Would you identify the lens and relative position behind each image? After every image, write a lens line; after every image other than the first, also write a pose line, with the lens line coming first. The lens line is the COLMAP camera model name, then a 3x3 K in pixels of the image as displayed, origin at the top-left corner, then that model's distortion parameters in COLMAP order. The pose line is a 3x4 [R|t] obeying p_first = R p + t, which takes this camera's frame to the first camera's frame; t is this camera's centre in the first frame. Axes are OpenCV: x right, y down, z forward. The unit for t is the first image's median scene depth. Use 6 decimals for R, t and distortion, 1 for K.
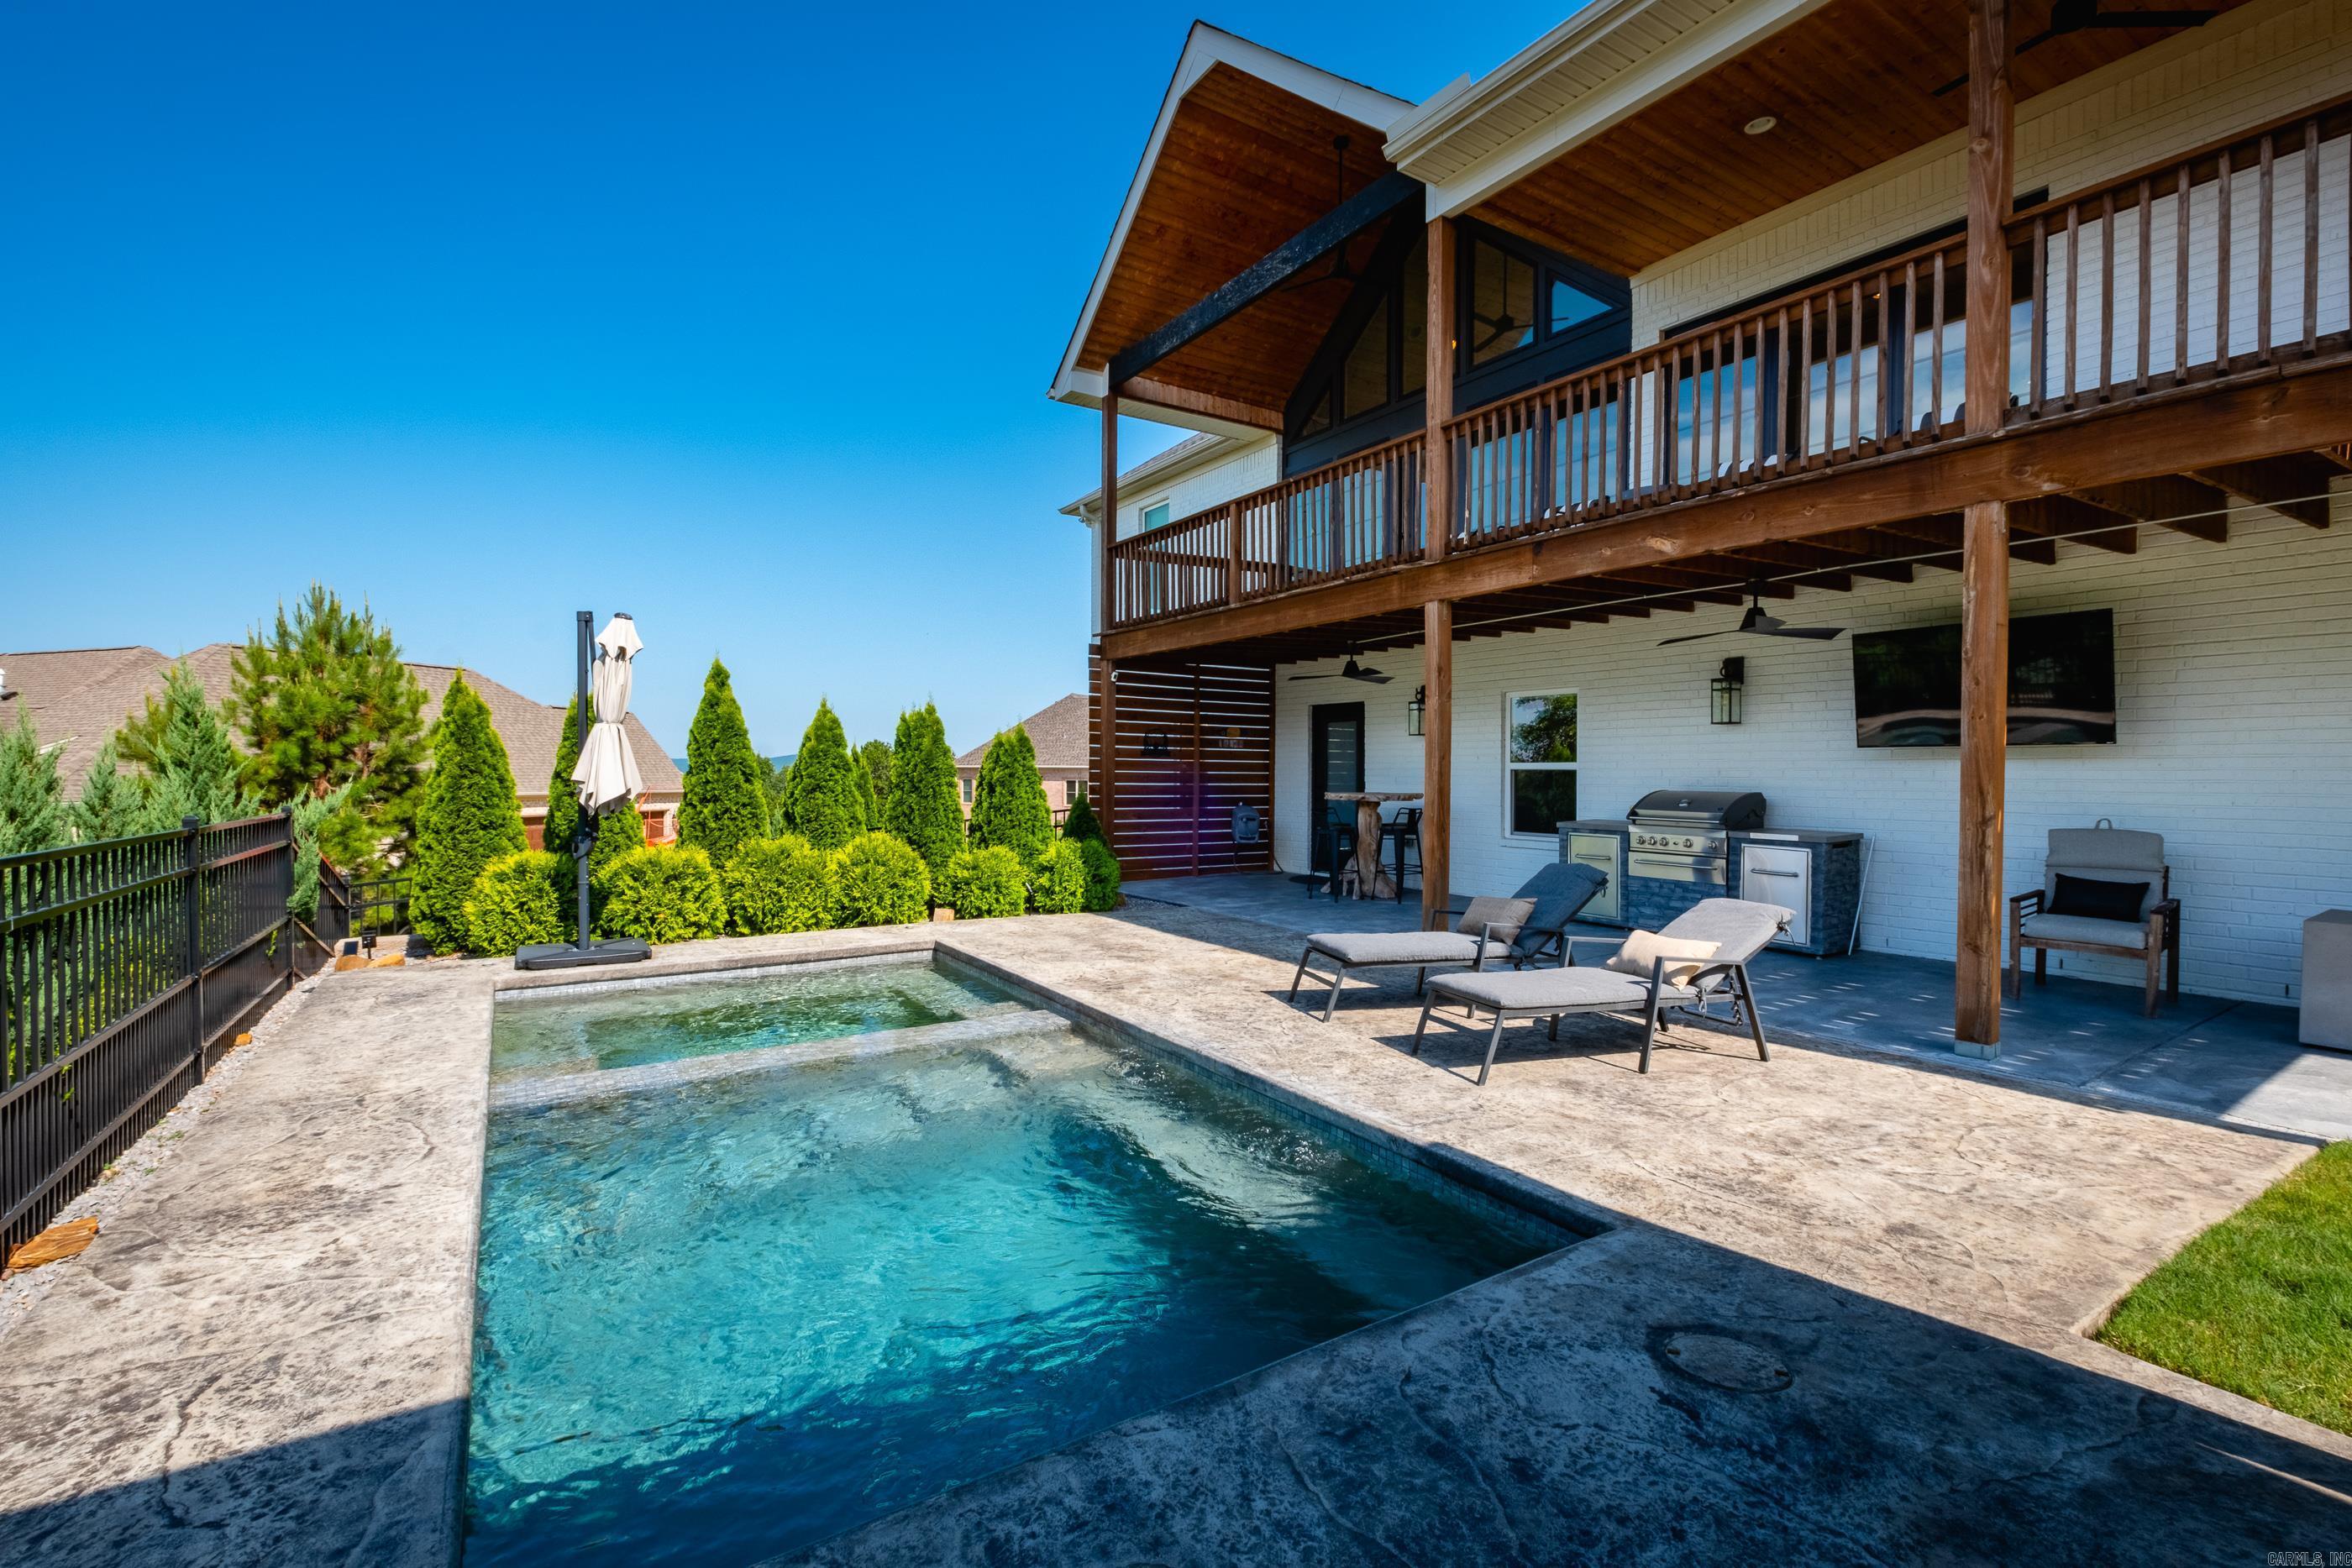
lens RADIAL K [[1012.9, 0, 1152.6], [0, 1012.9, 785.7], [0, 0, 1]] dist [0.006827, -0.003951]
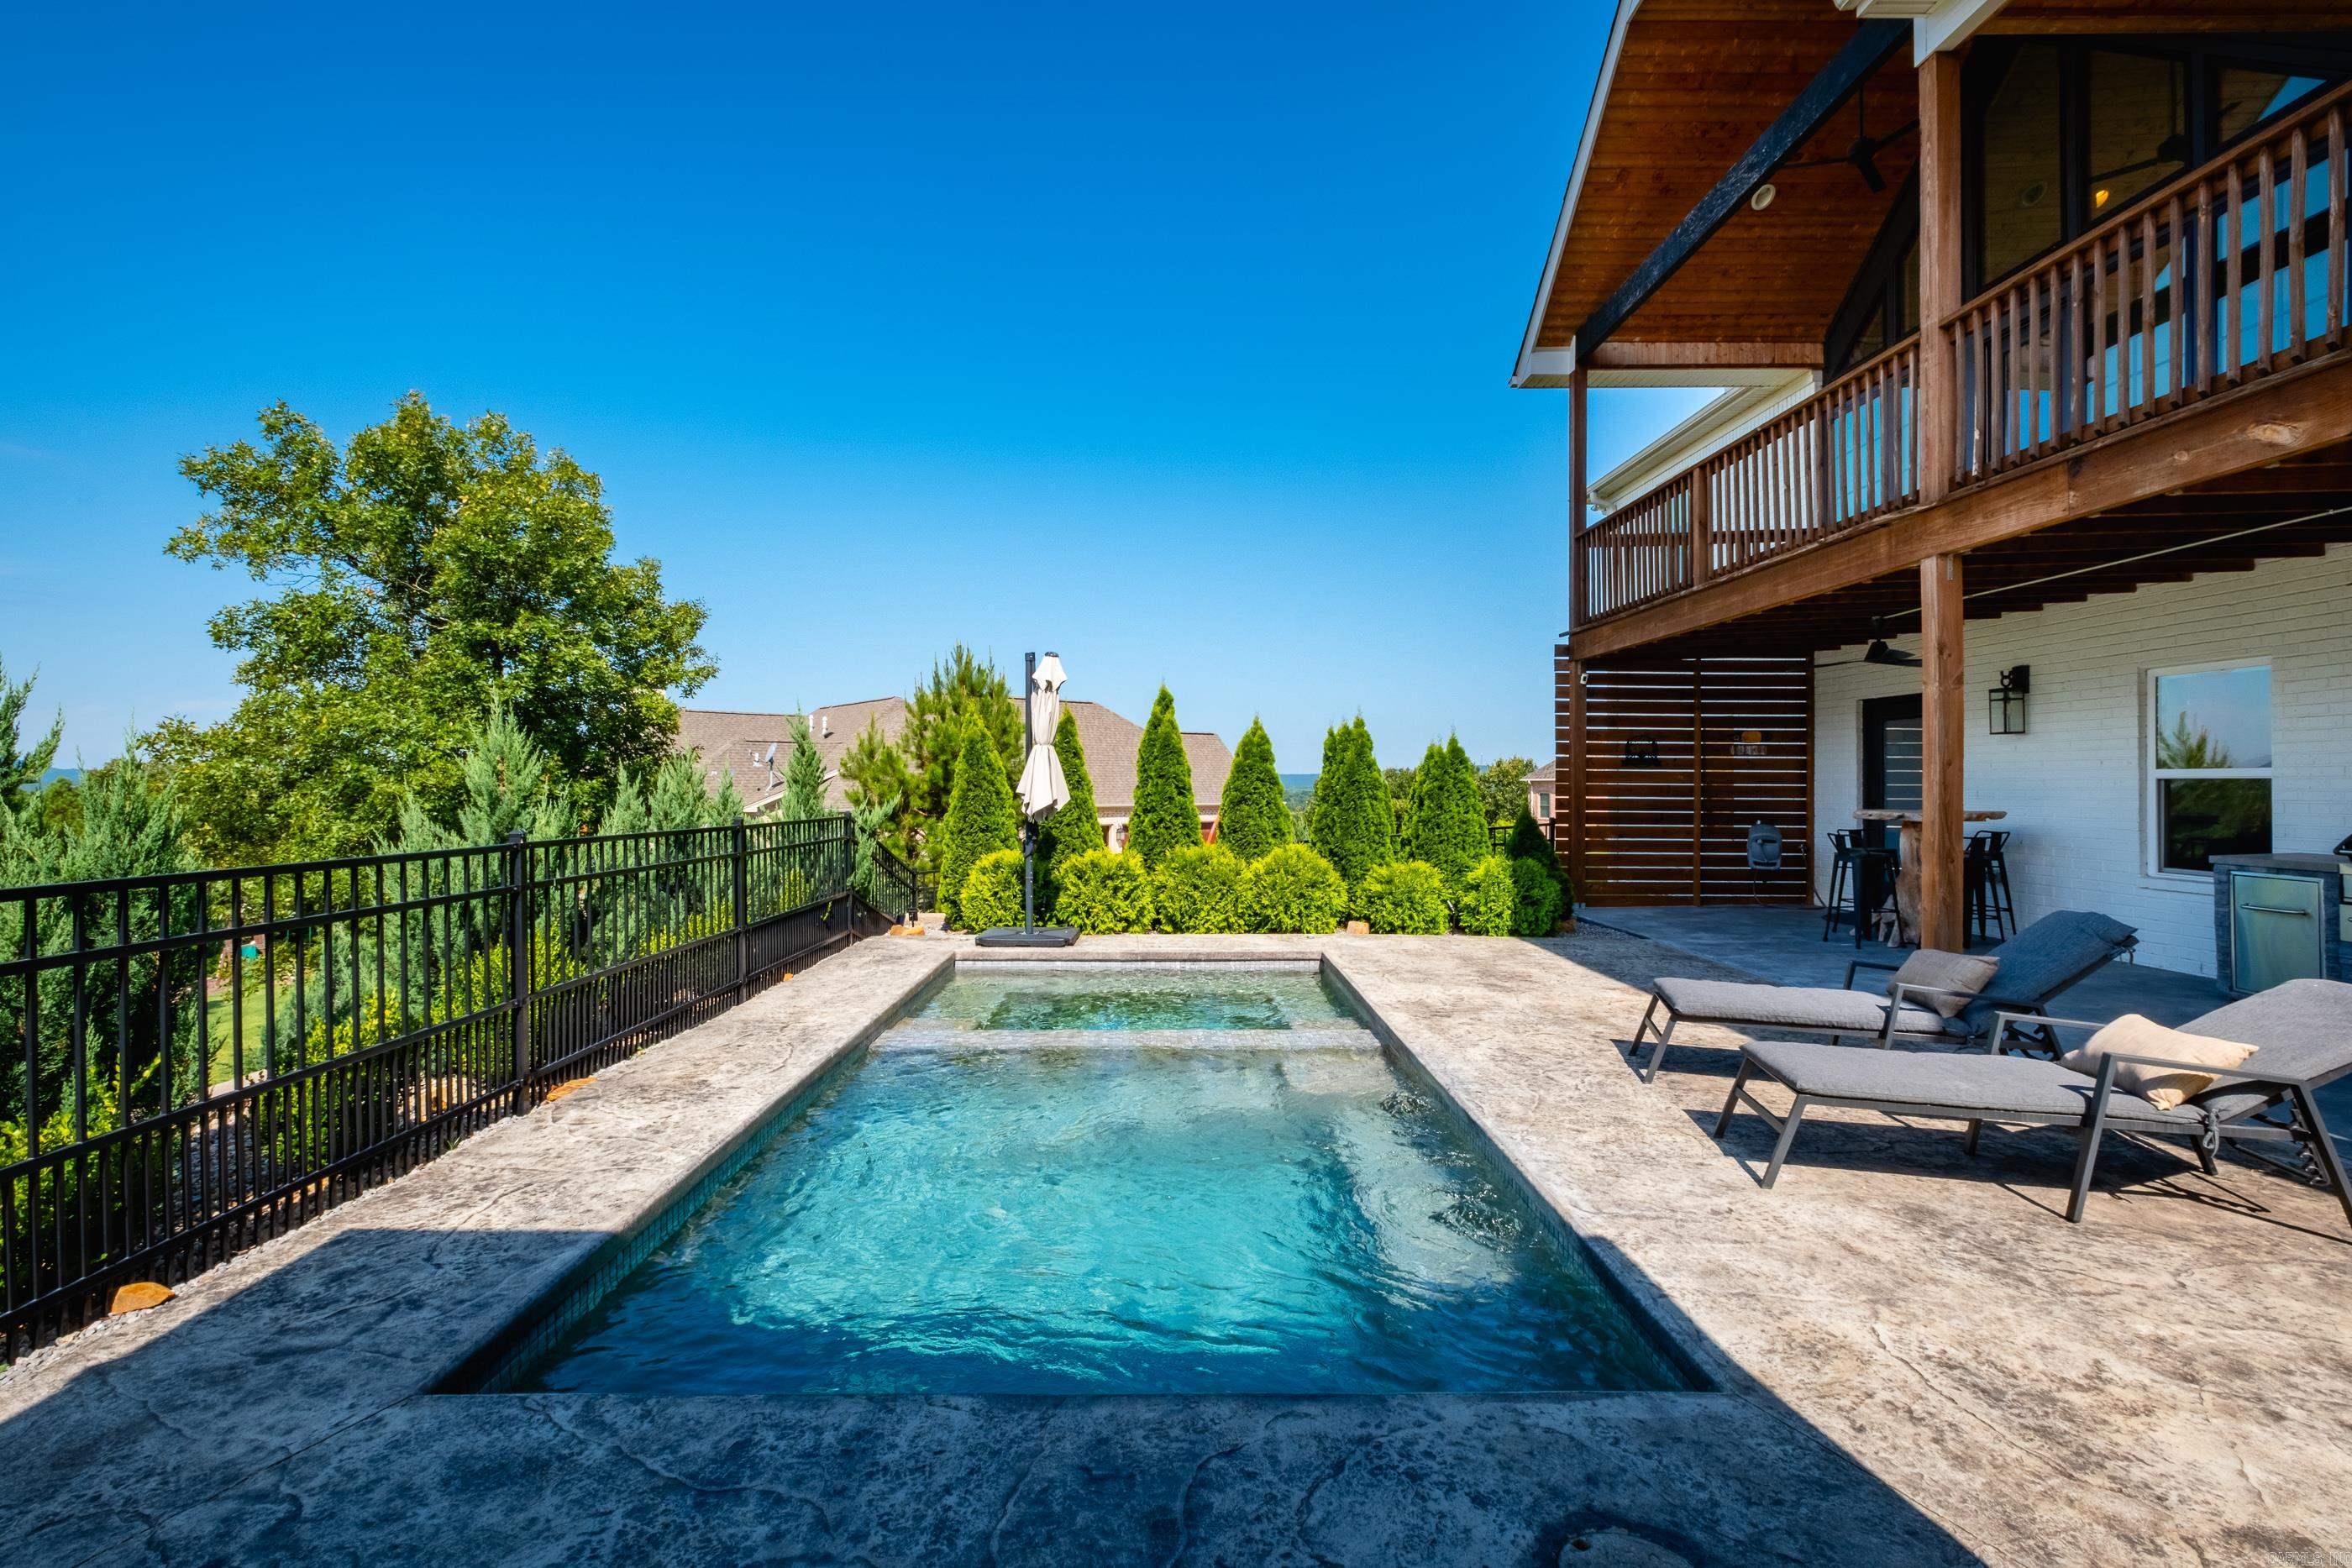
lens RADIAL K [[1012.9, 0, 1150.4], [0, 1012.9, 784.1], [0, 0, 1]] dist [0.006827, -0.003951]
pose [[0.850694, -0.004008, -0.525645, 0.178764], [-0.003946, 0.999894, -0.014011, 0.000699], [0.525646, 0.013994, 0.850588, 0.050192]]
